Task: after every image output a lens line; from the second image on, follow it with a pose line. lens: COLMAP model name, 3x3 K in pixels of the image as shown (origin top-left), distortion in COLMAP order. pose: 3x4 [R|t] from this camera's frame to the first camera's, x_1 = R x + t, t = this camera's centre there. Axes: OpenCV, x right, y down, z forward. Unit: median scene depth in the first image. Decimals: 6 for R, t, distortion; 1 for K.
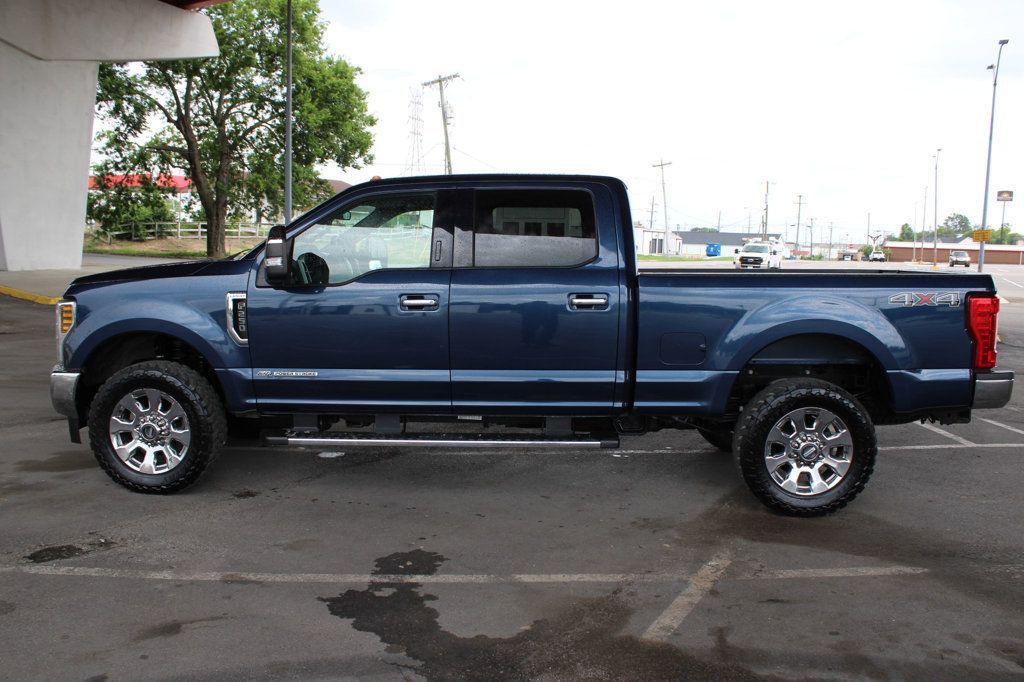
lens RADIAL K [[853.0, 0, 512.0], [0, 853.0, 341.0], [0, 0, 1]] dist [-0.164937, 0.160377]
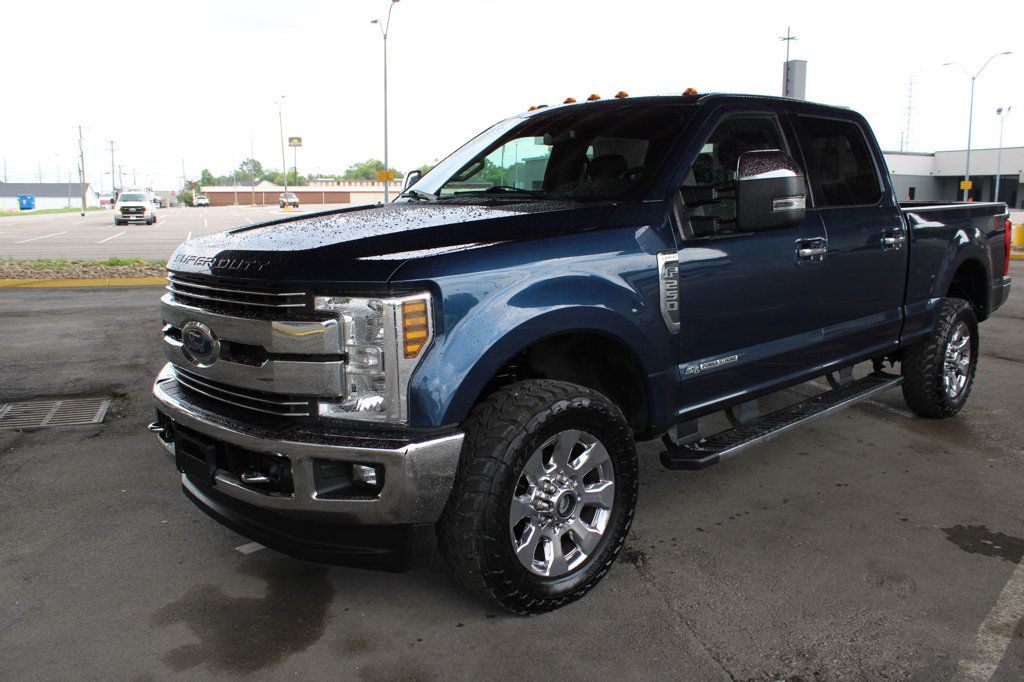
lens RADIAL K [[853.0, 0, 512.0], [0, 853.0, 341.0], [0, 0, 1]] dist [-0.164937, 0.160377]
pose [[0.700335, -0.138146, 0.700319, -0.099074], [0.093861, 0.990397, 0.101504, -0.007579], [-0.707617, -0.005354, 0.706576, 0.070721]]
